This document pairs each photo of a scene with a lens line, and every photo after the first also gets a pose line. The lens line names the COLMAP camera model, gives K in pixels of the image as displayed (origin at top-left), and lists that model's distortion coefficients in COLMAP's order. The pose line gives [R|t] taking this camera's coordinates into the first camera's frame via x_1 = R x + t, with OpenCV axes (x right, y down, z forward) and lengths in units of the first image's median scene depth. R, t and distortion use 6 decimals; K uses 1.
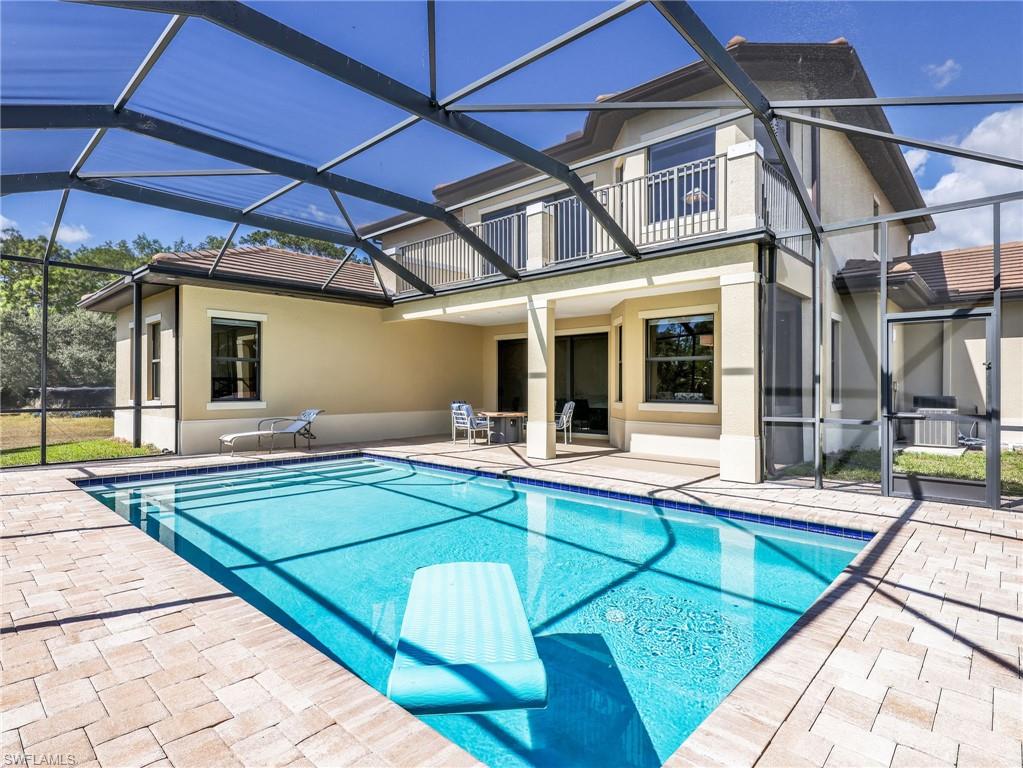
lens RADIAL K [[544.7, 0, 511.5], [0, 544.7, 380.5], [0, 0, 1]] dist [-0.004385, 0.000898]
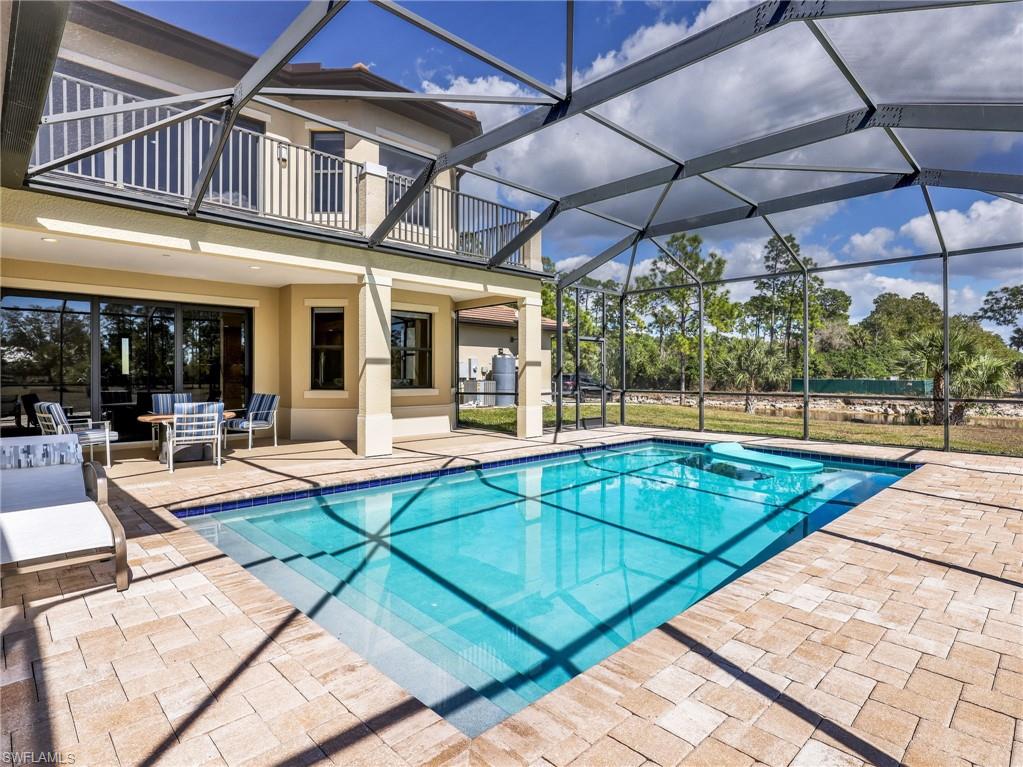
lens RADIAL K [[537.0, 0, 506.6], [0, 537.0, 381.9], [0, 0, 1]] dist [-0.003888, 0.000852]
pose [[0.052963, -0.016478, 0.998461, -0.847021], [-0.009395, 0.999811, 0.016998, 0.007615], [-0.998552, -0.010280, 0.052798, 0.785251]]
